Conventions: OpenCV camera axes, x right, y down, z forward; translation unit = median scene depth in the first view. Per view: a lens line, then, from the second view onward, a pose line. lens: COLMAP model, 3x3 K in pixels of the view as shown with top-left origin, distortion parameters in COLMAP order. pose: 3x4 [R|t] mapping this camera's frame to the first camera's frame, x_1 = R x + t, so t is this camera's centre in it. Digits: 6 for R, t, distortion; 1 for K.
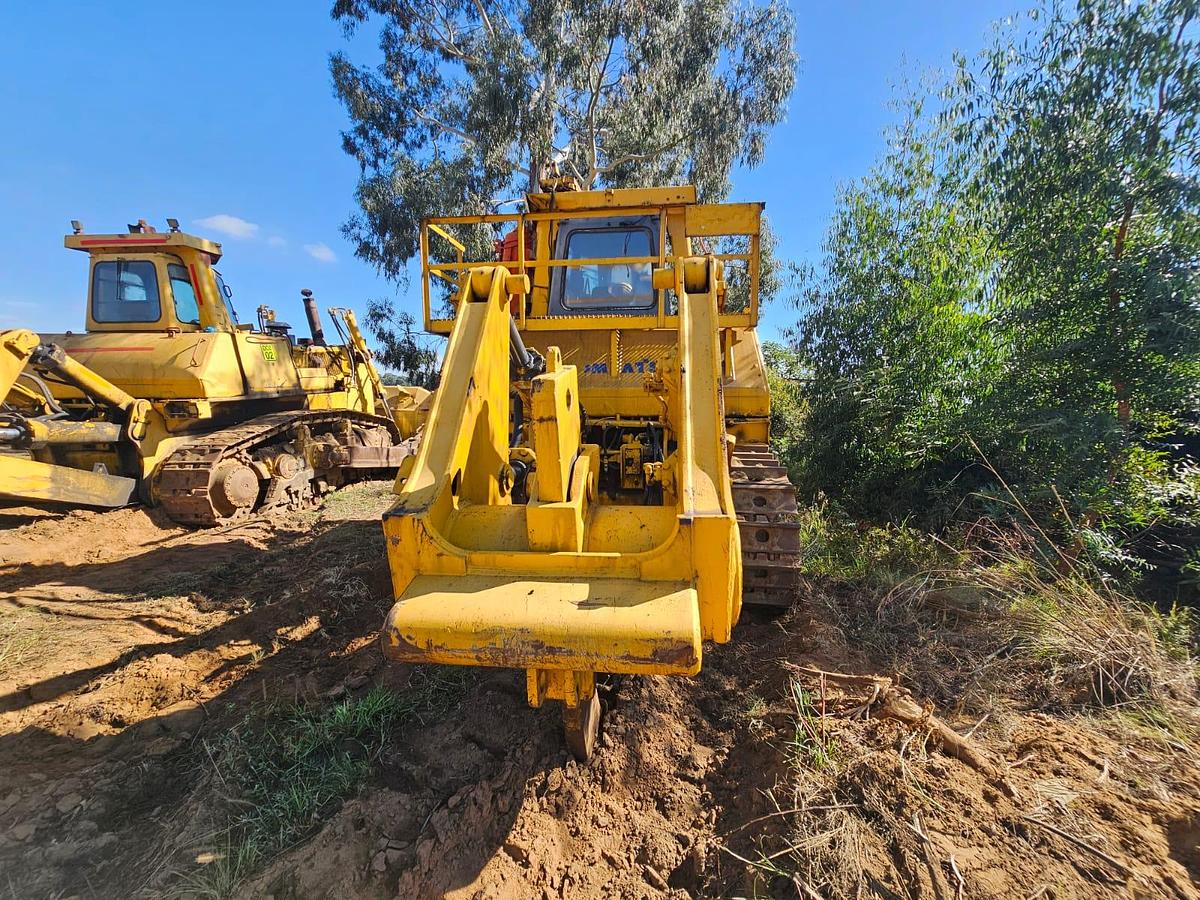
lens RADIAL K [[489.2, 0, 603.1], [0, 489.2, 451.1], [0, 0, 1]] dist [0.000374, 0.000172]
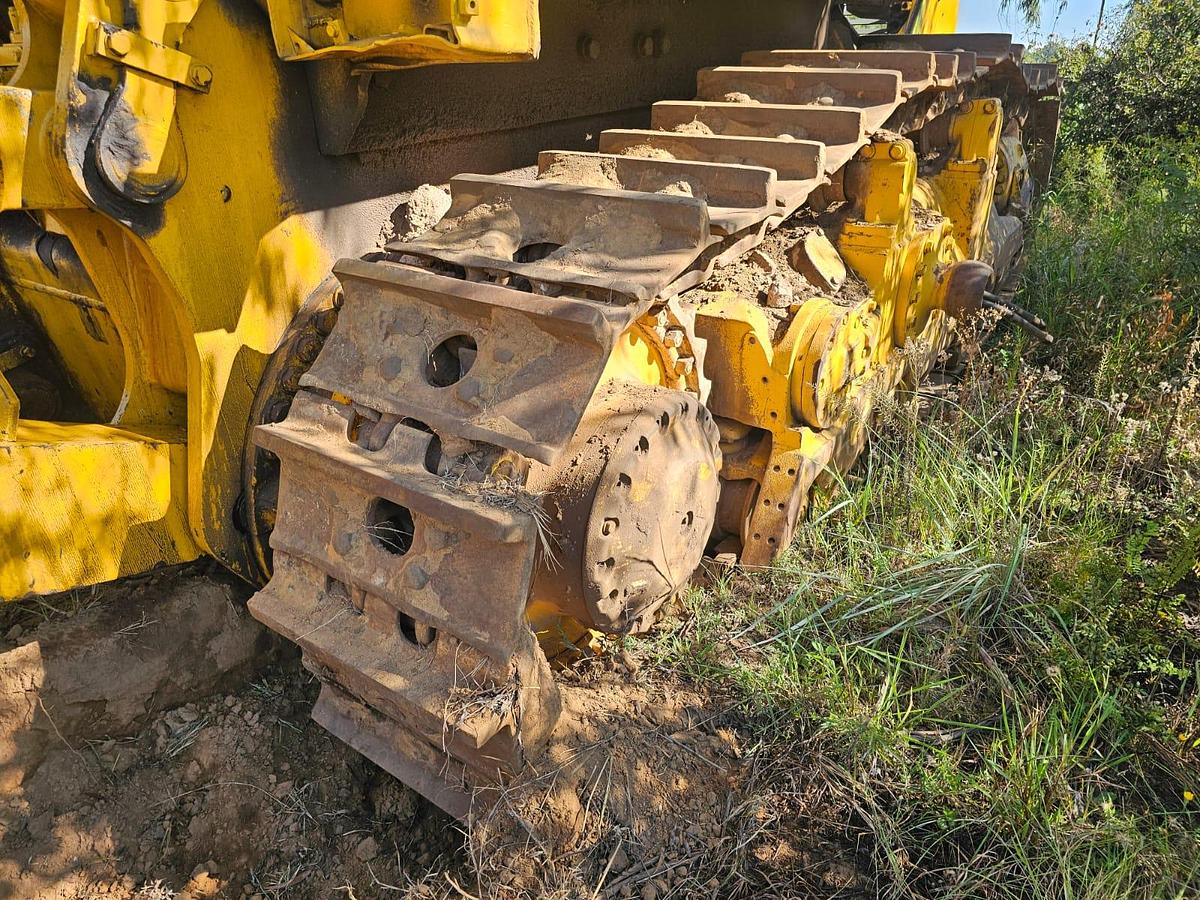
lens RADIAL K [[828.5, 0, 600.0], [0, 828.5, 450.0], [0, 0, 1]] dist [0.001413, -0.000027]
pose [[0.887452, 0.197873, -0.416263, 0.531124], [-0.055268, 0.942323, 0.330110, 0.021412], [0.457574, -0.269951, 0.847203, 0.732705]]
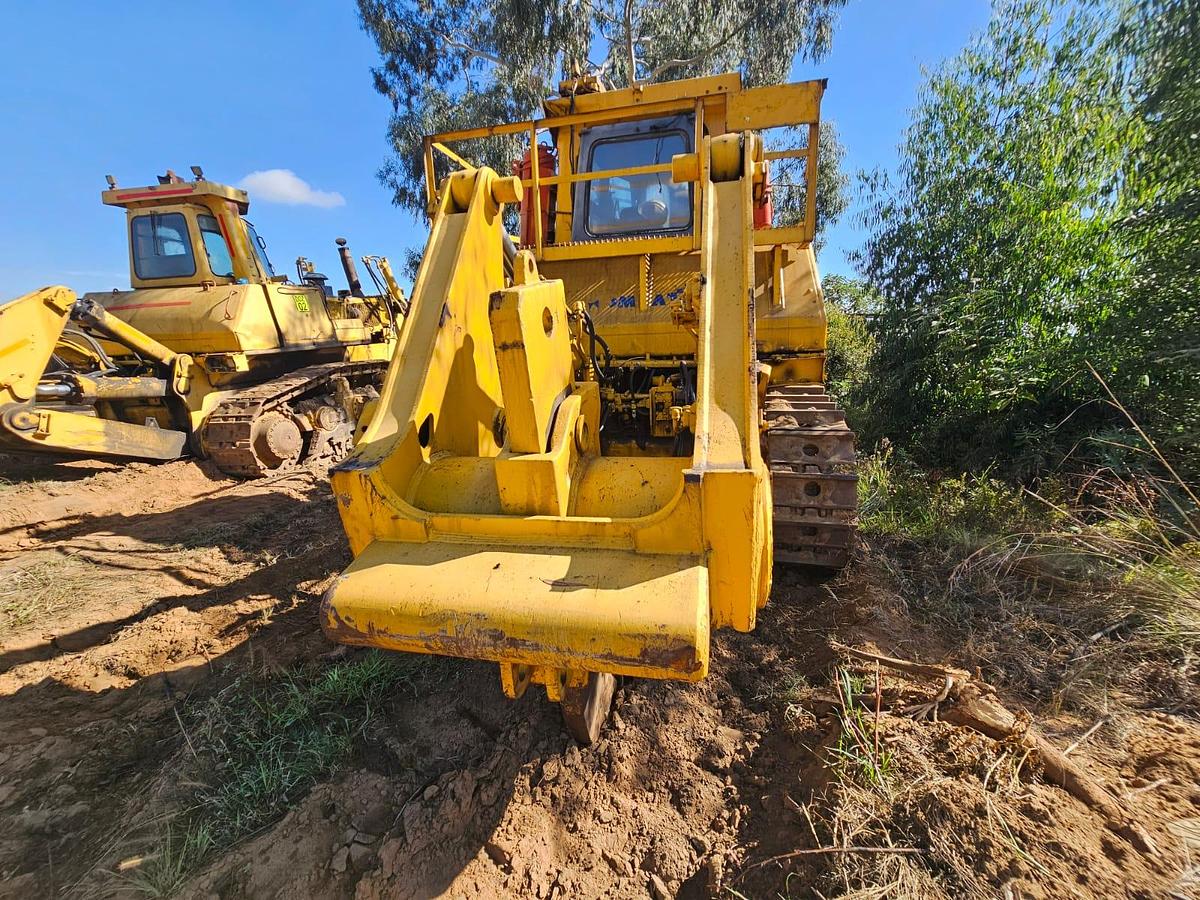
lens RADIAL K [[485.9, 0, 603.2], [0, 485.9, 452.6], [0, 0, 1]] dist [0.000972, -0.000238]
pose [[0.994258, -0.006461, -0.106812, 0.045597], [0.017740, 0.994316, 0.104982, 0.010146], [0.105527, -0.106274, 0.988721, 0.105150]]
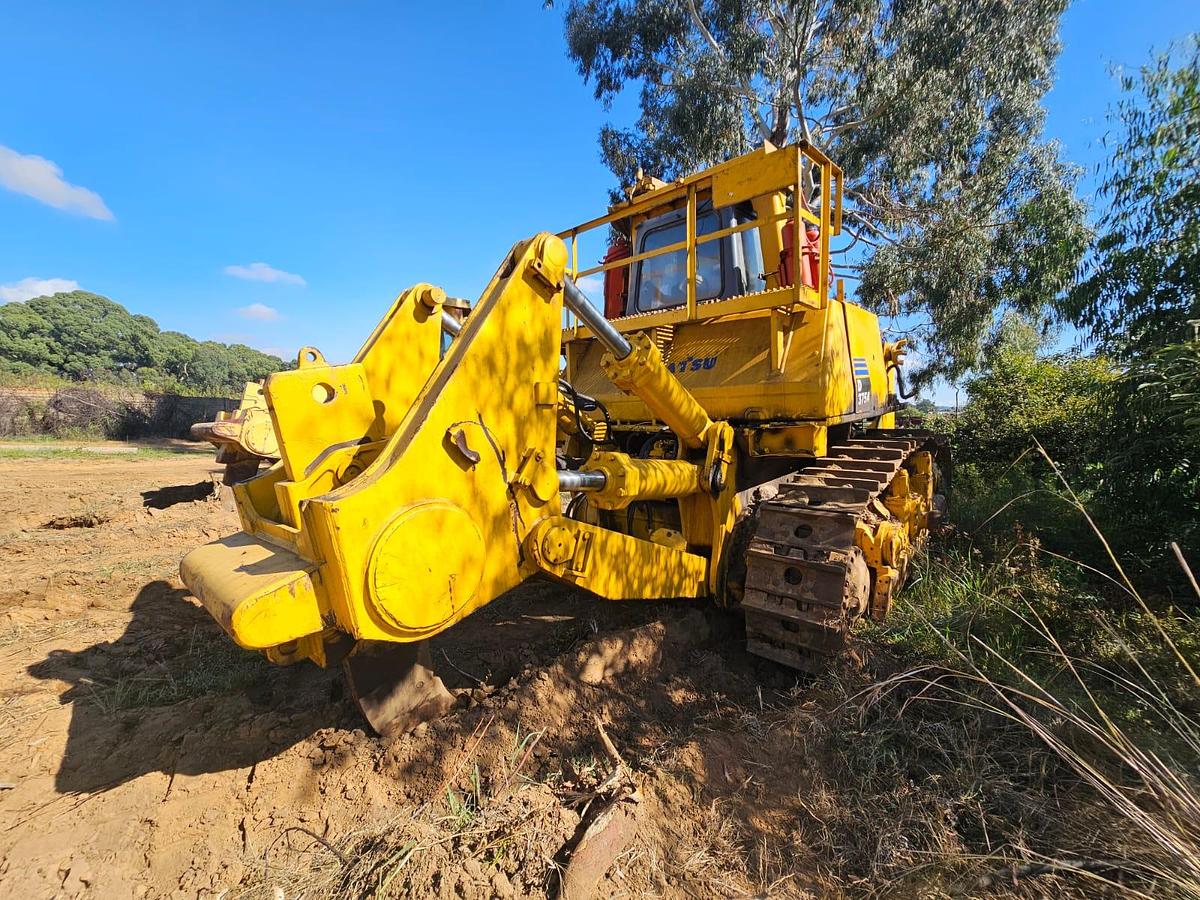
lens RADIAL K [[489.2, 0, 603.1], [0, 489.2, 451.1], [0, 0, 1]] dist [0.000374, 0.000172]
pose [[0.824030, 0.023781, -0.566047, 0.494668], [-0.045748, 0.998649, -0.024641, 0.012482], [0.564696, 0.046201, 0.824005, 0.199103]]
